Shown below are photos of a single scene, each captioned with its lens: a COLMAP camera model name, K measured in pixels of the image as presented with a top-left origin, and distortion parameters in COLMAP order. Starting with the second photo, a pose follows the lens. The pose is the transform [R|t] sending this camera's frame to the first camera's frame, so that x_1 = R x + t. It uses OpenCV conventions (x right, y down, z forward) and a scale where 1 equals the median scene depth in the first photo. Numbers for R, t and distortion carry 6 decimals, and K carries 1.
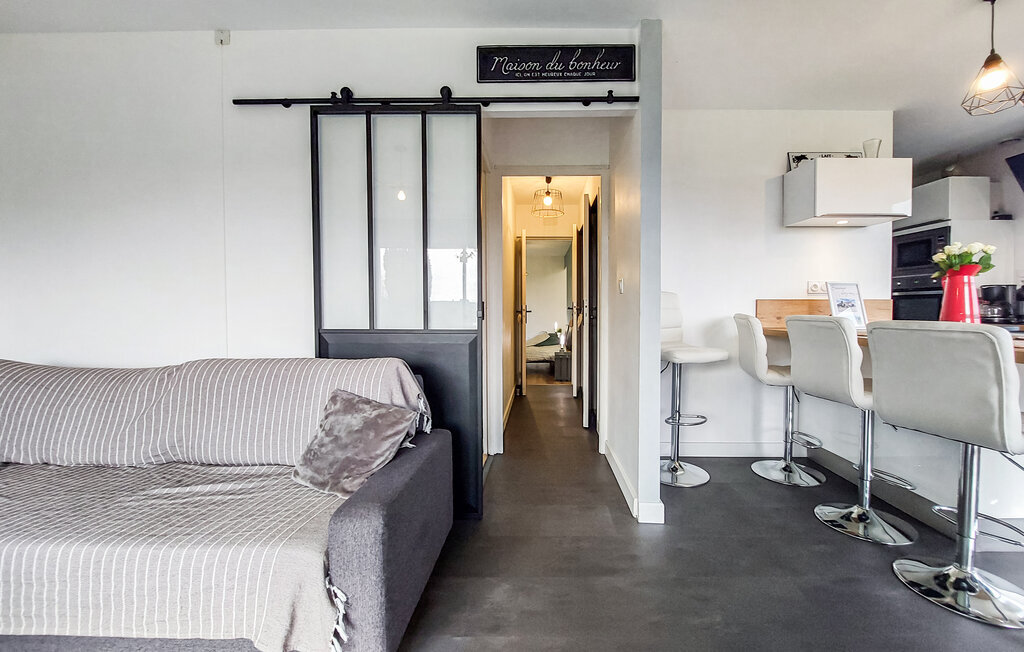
lens RADIAL K [[431.7, 0, 515.0], [0, 431.7, 316.3], [0, 0, 1]] dist [-0.004658, -0.000454]
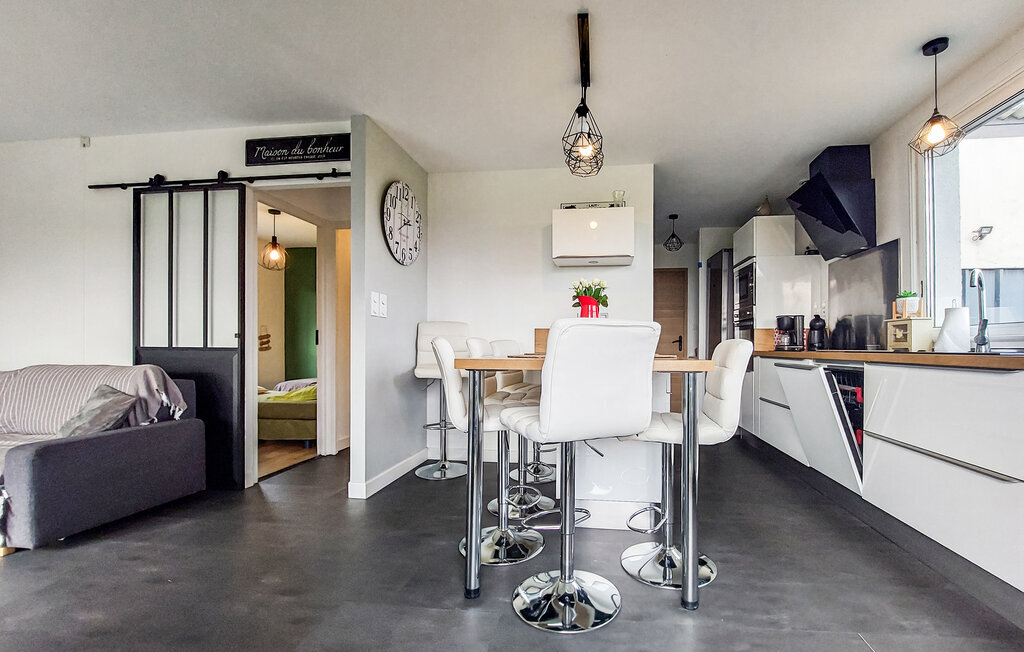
lens RADIAL K [[426.1, 0, 542.3], [0, 426.1, 349.1], [0, 0, 1]] dist [-0.007685, -0.000522]
pose [[0.995021, 0.003098, -0.099615, 0.984297], [-0.004900, 0.999829, -0.017847, 0.054593], [0.099543, 0.018246, 0.994866, -0.227723]]
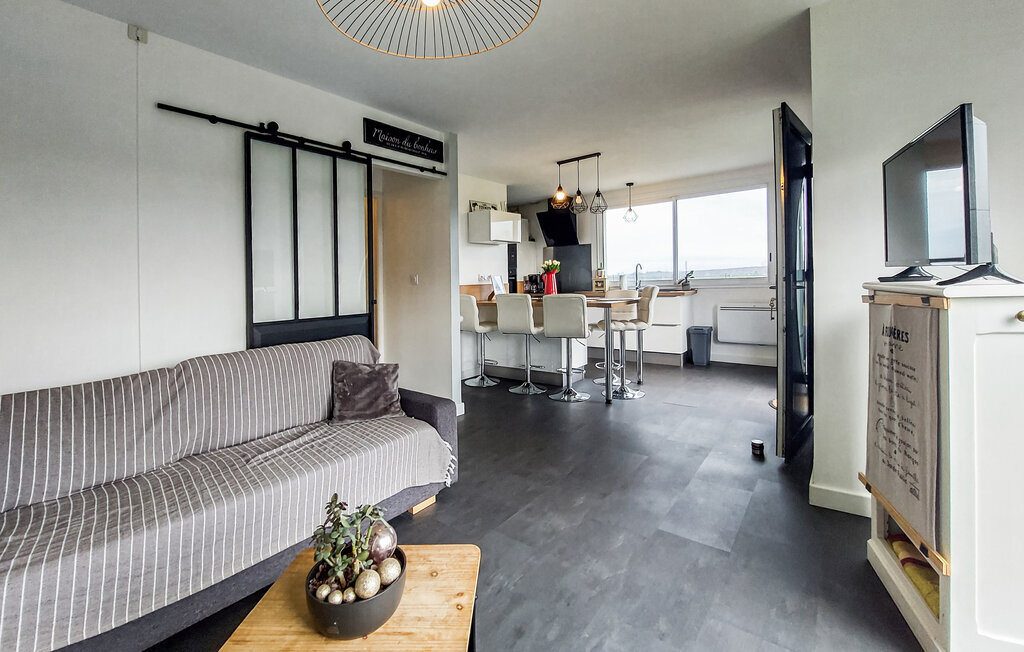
lens RADIAL K [[445.3, 0, 510.7], [0, 445.3, 282.8], [0, 0, 1]] dist [0.000300, -0.000003]
pose [[0.594486, -0.022567, 0.803789, -1.013369], [0.048594, 0.998787, -0.007898, -0.035818], [-0.802636, 0.043754, 0.594862, -0.264298]]
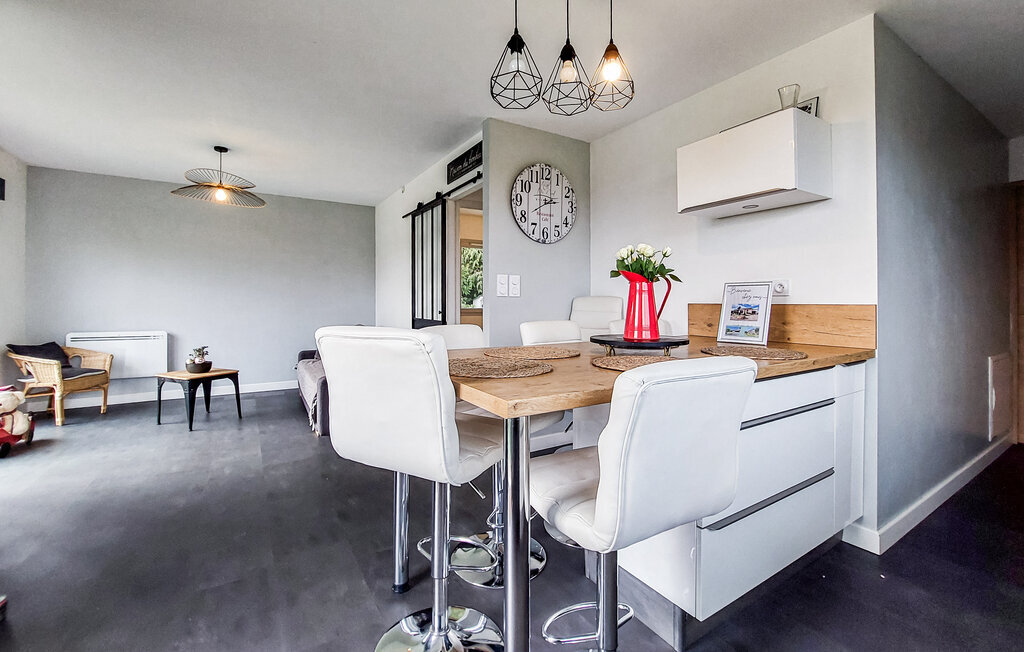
lens RADIAL K [[426.2, 0, 515.0], [0, 426.2, 294.2], [0, 0, 1]] dist [-0.012790, 0.000130]
pose [[0.540120, -0.016677, -0.841423, 1.567717], [-0.023911, 0.999096, -0.035151, -0.027326], [0.841248, 0.039106, 0.539233, 0.296310]]
